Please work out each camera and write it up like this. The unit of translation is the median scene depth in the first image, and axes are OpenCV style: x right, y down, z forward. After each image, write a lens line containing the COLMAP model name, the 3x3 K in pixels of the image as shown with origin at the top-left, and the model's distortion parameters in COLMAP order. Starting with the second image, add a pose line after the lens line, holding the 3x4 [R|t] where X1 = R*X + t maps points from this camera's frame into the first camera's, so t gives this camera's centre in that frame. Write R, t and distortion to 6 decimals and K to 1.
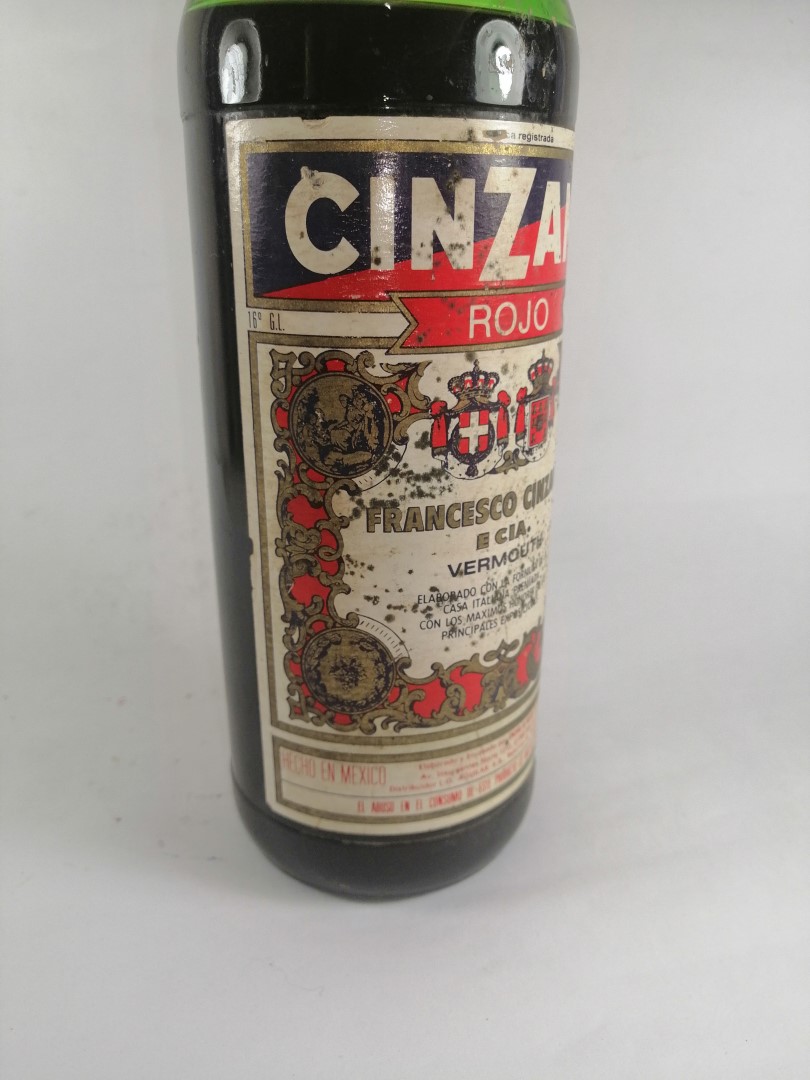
lens RADIAL K [[851.8, 0, 405.0], [0, 851.8, 540.0], [0, 0, 1]] dist [-0.084070, -0.003490]
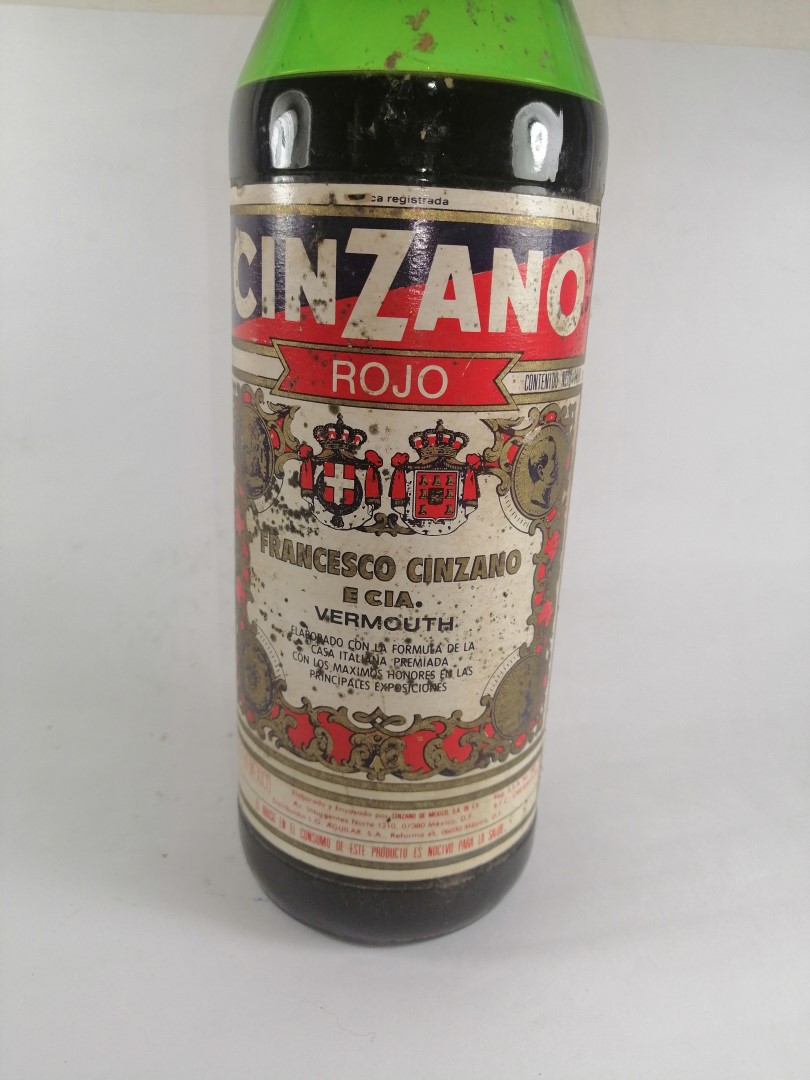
lens RADIAL K [[851.8, 0, 405.0], [0, 851.8, 540.0], [0, 0, 1]] dist [-0.084070, -0.003490]
pose [[0.708897, 0.259459, -0.655855, 0.821202], [-0.310210, 0.949807, 0.040450, -0.127847], [0.633430, 0.174778, 0.753803, 0.290082]]
